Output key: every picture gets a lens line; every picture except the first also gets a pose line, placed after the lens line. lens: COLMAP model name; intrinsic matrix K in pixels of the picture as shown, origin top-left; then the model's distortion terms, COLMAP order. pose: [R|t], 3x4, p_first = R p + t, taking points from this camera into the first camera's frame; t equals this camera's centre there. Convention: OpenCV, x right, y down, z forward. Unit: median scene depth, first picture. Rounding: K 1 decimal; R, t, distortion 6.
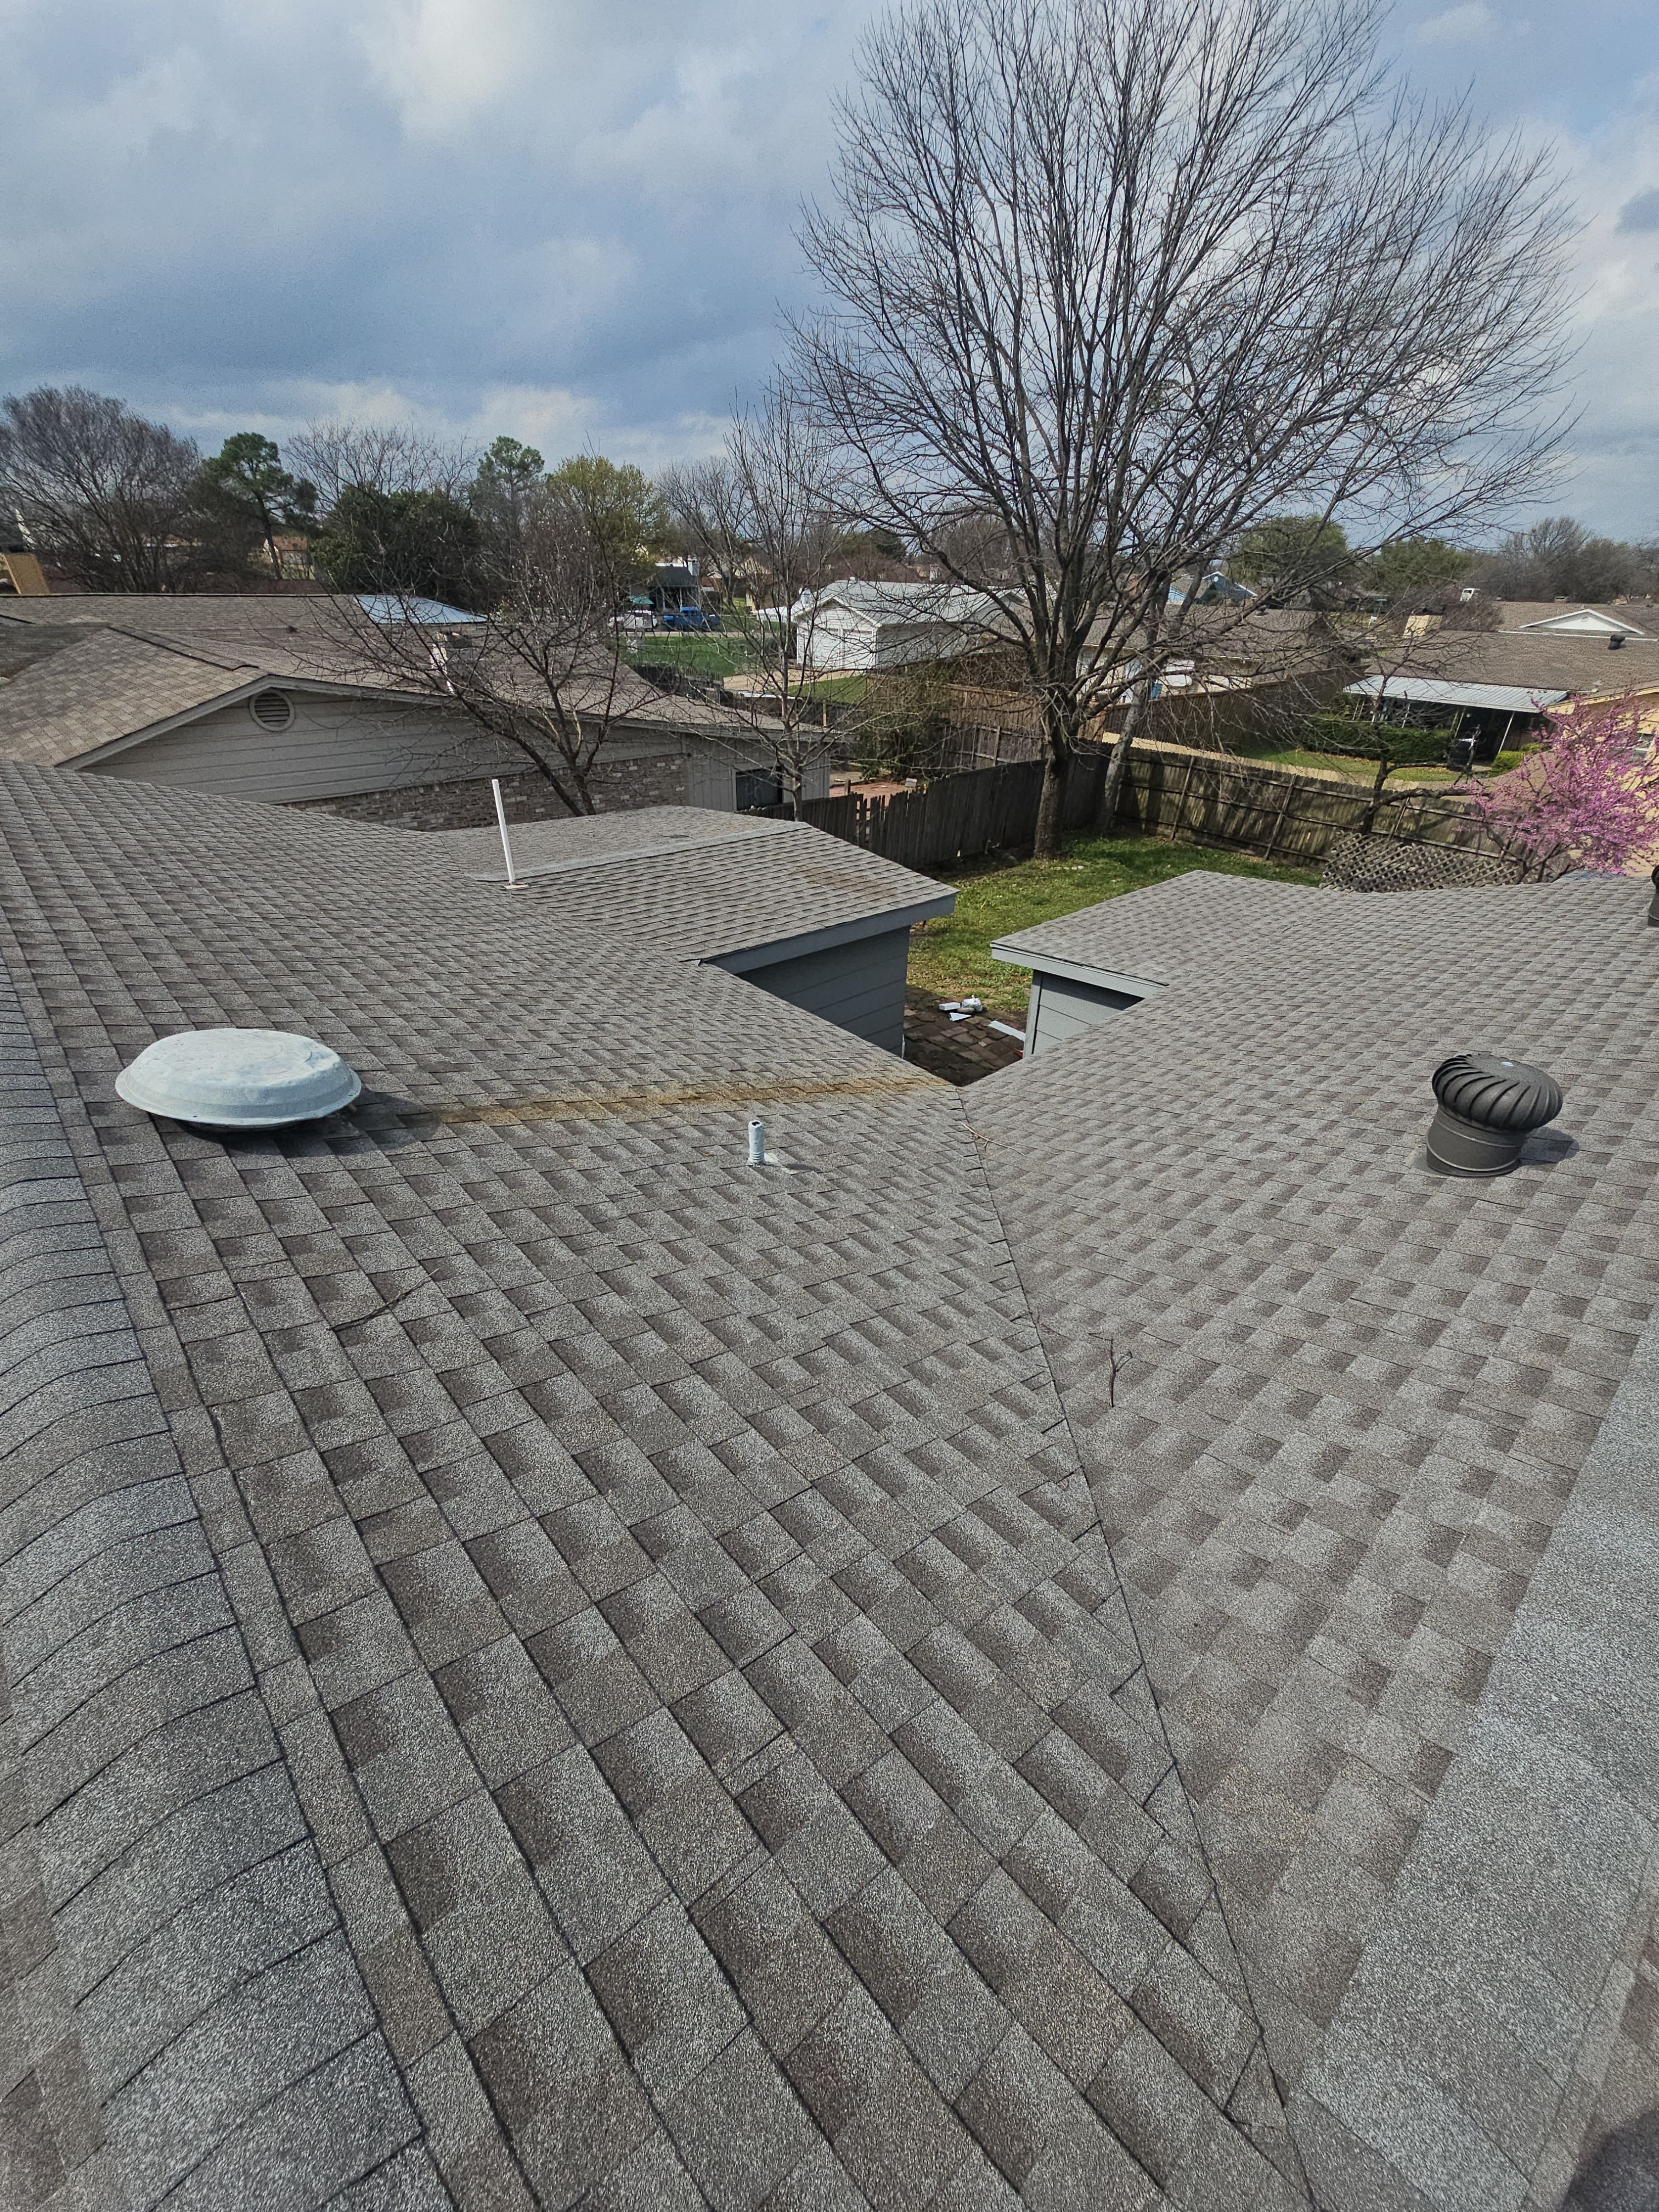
lens RADIAL K [[878.3, 0, 829.8], [0, 878.3, 1113.7], [0, 0, 1]] dist [0.000081, 0.000286]
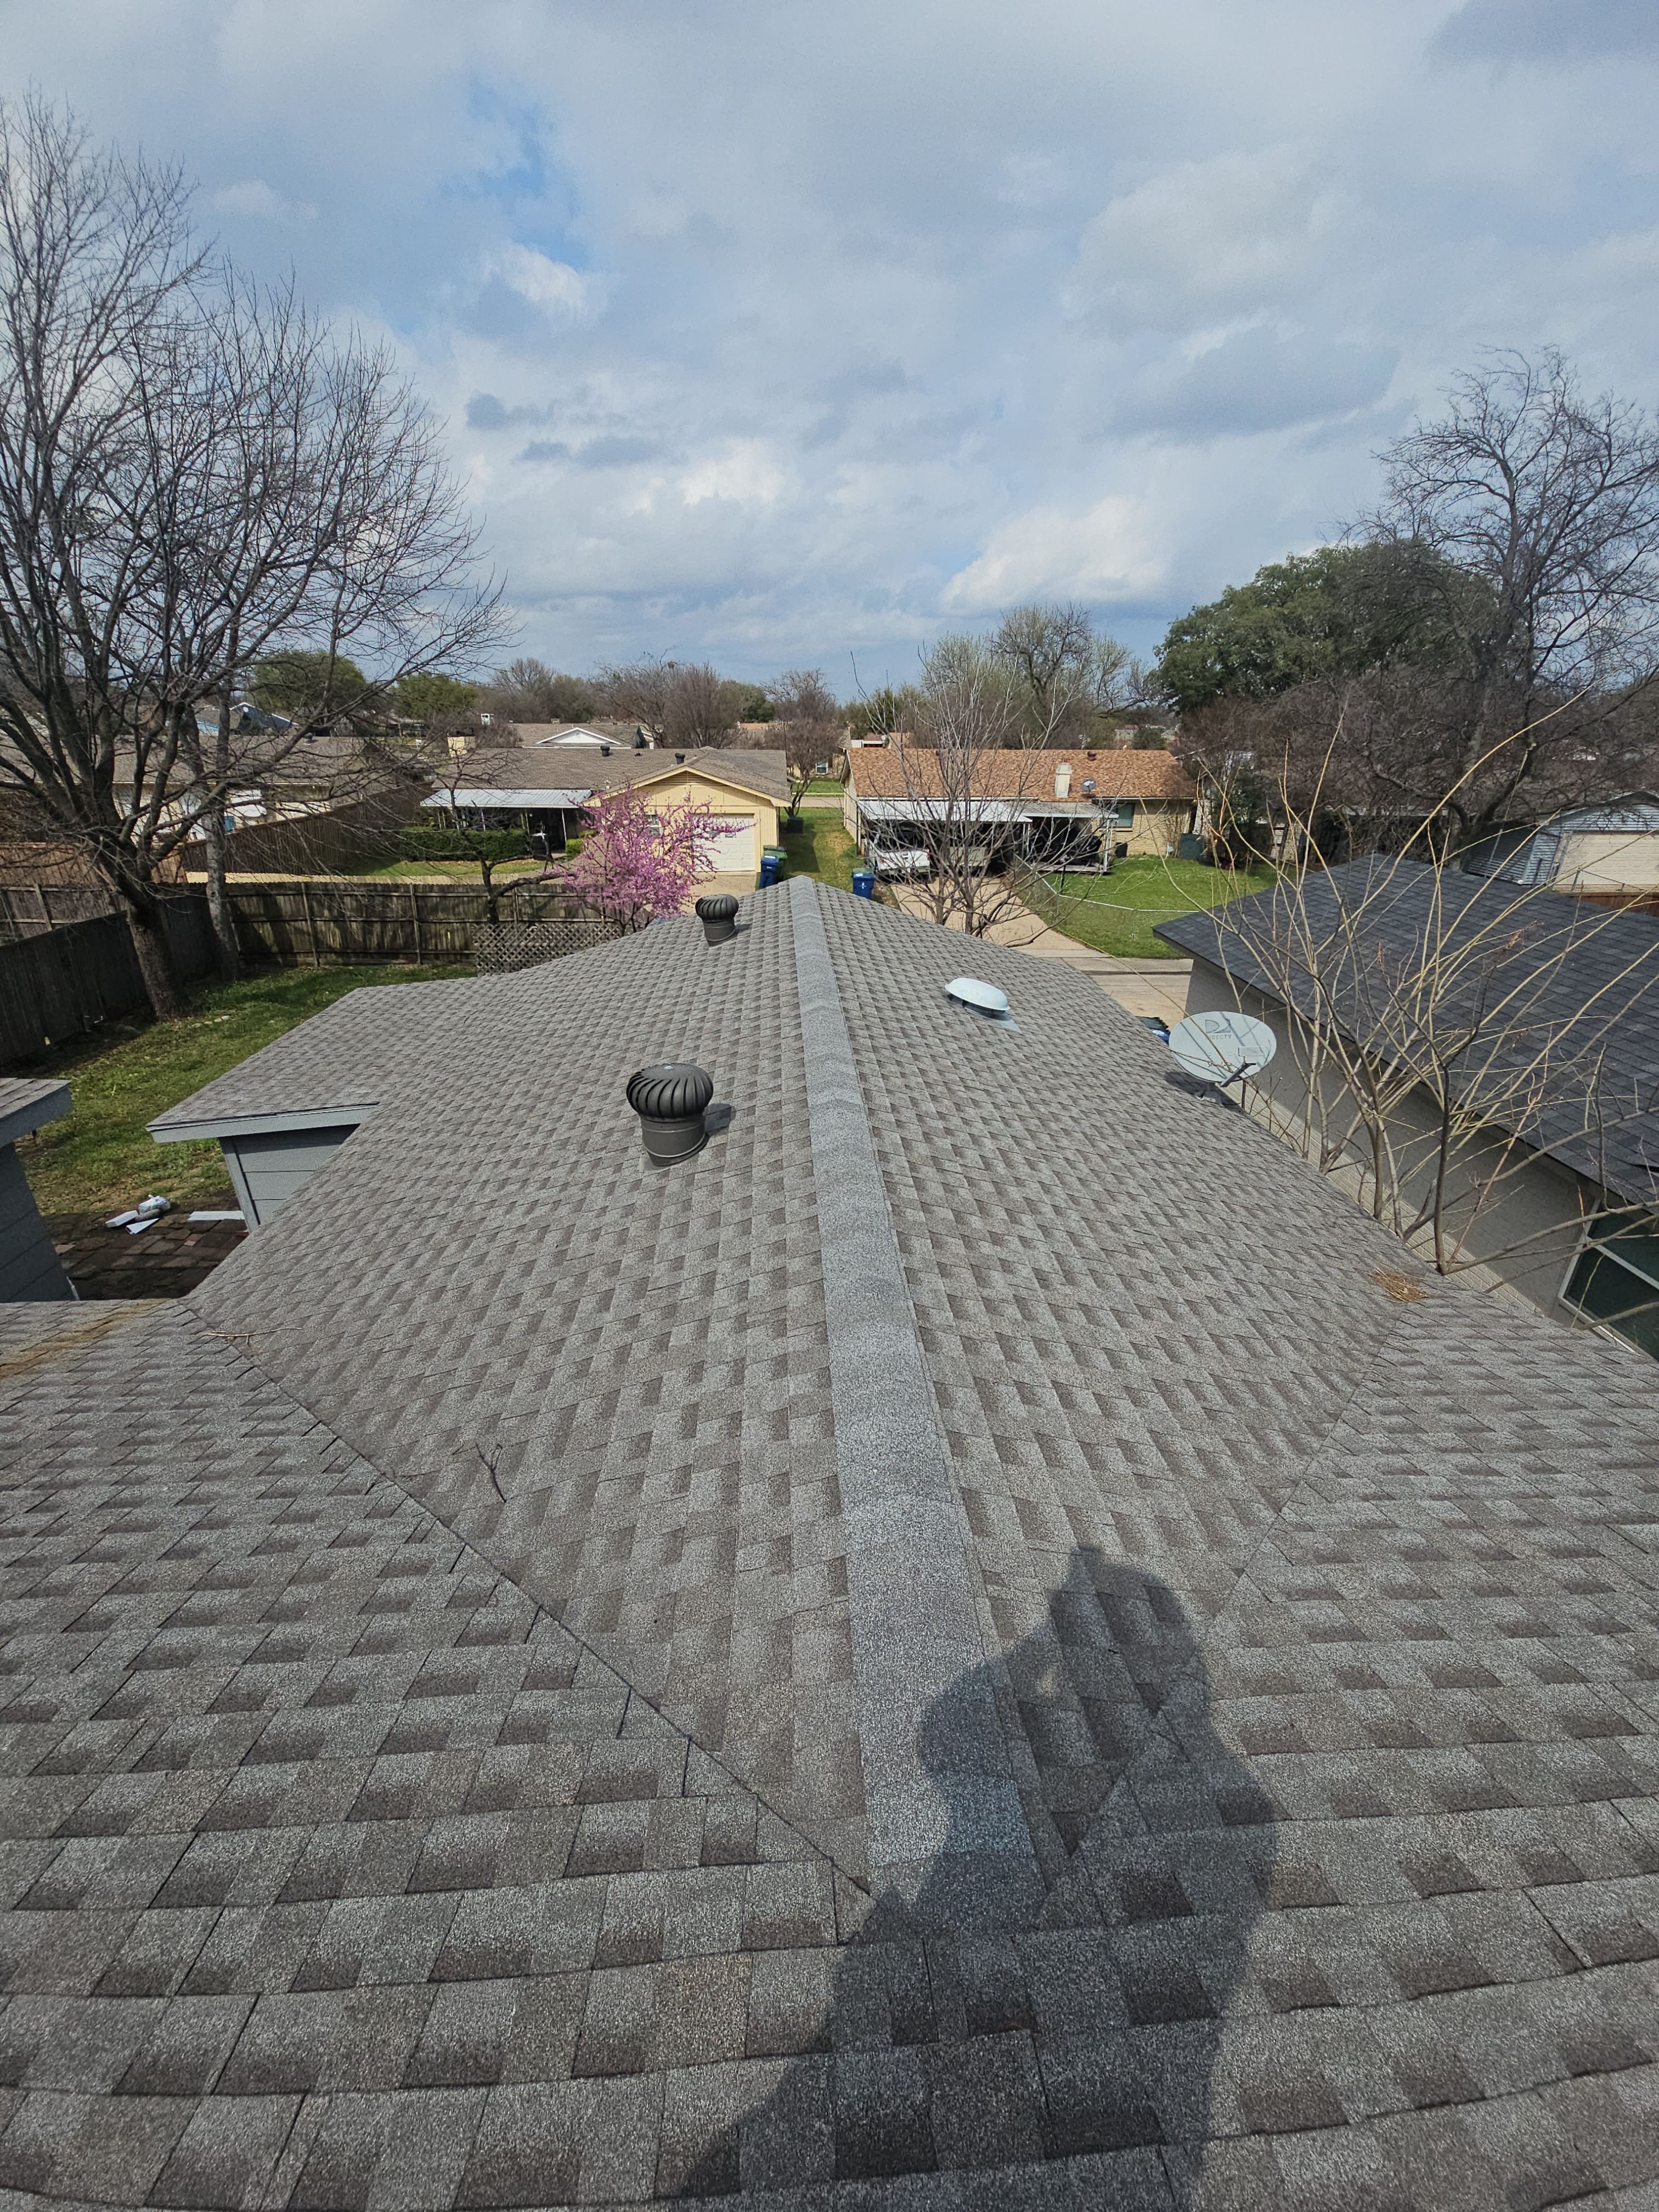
lens RADIAL K [[912.4, 0, 831.9], [0, 912.4, 1115.9], [0, 0, 1]] dist [0.000950, -0.000272]
pose [[0.630285, -0.329246, 0.703091, -0.008370], [0.415135, 0.908206, 0.053150, 0.015678], [-0.656051, 0.258378, 0.709110, -0.026887]]
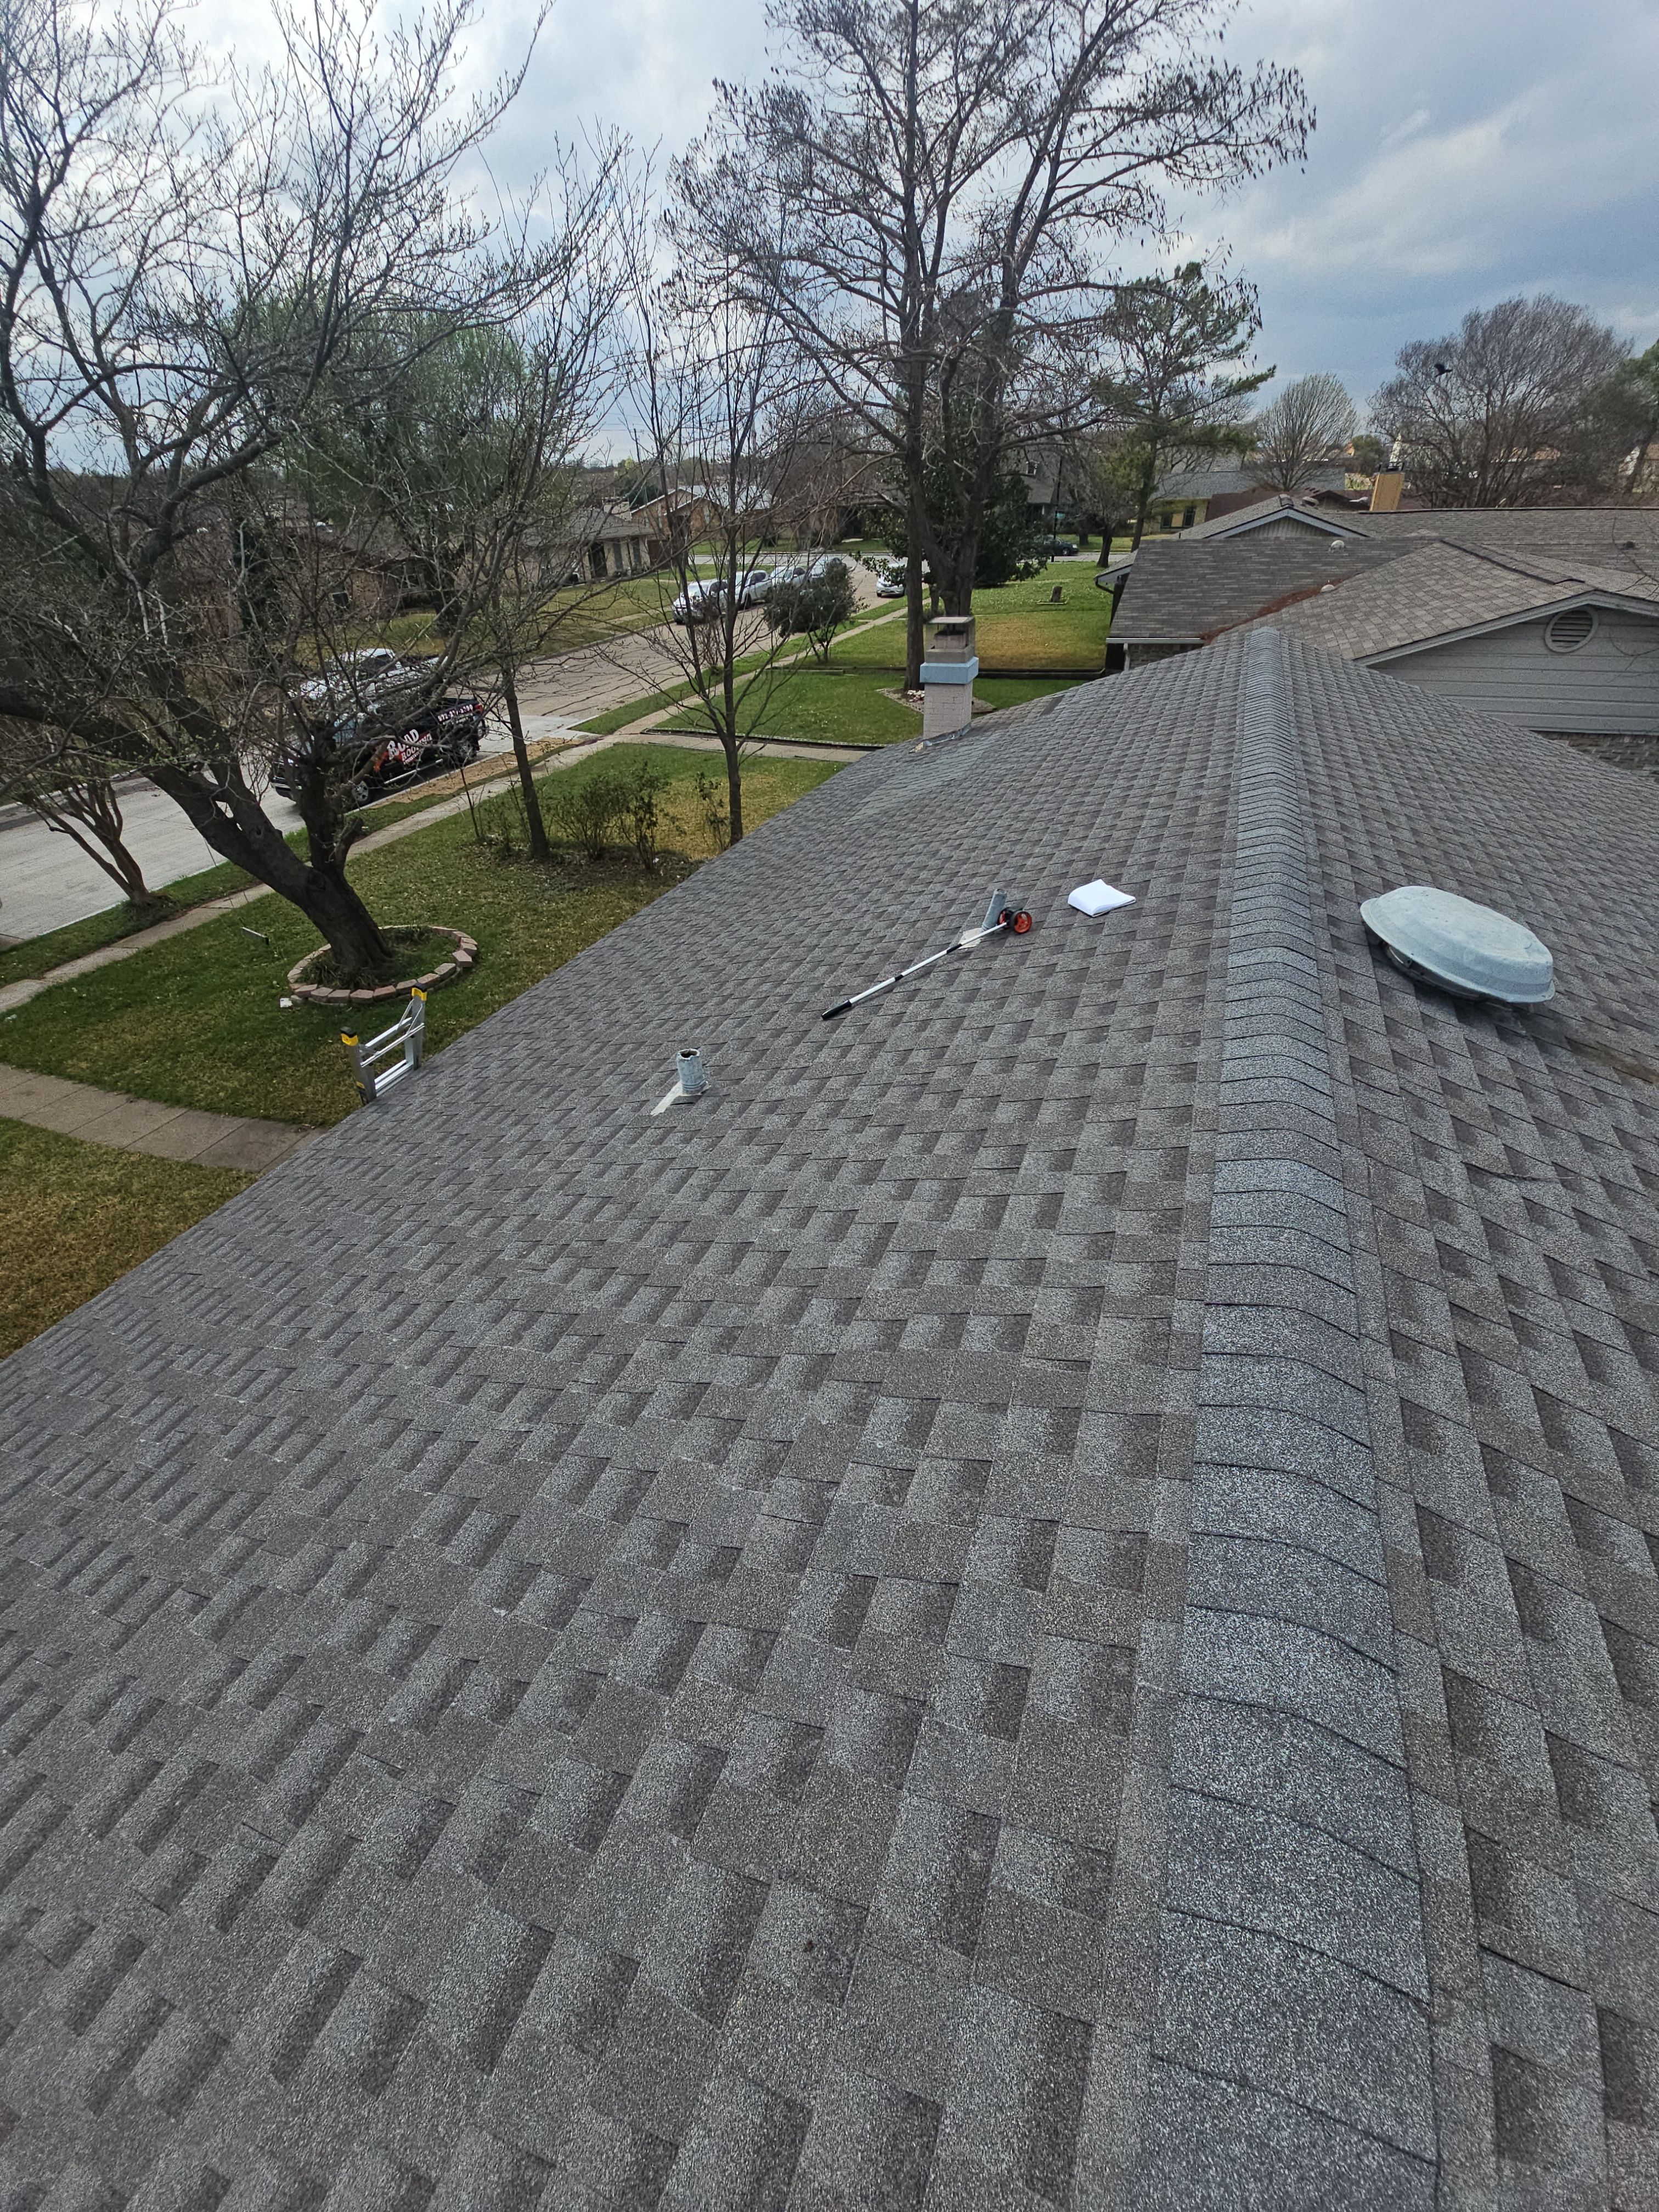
lens RADIAL K [[878.3, 0, 829.8], [0, 878.3, 1113.7], [0, 0, 1]] dist [0.000081, 0.000286]
pose [[0.441238, 0.490077, -0.751754, -0.058168], [-0.441644, 0.847830, 0.293489, 0.101180], [0.781192, 0.202509, 0.590534, -0.123709]]
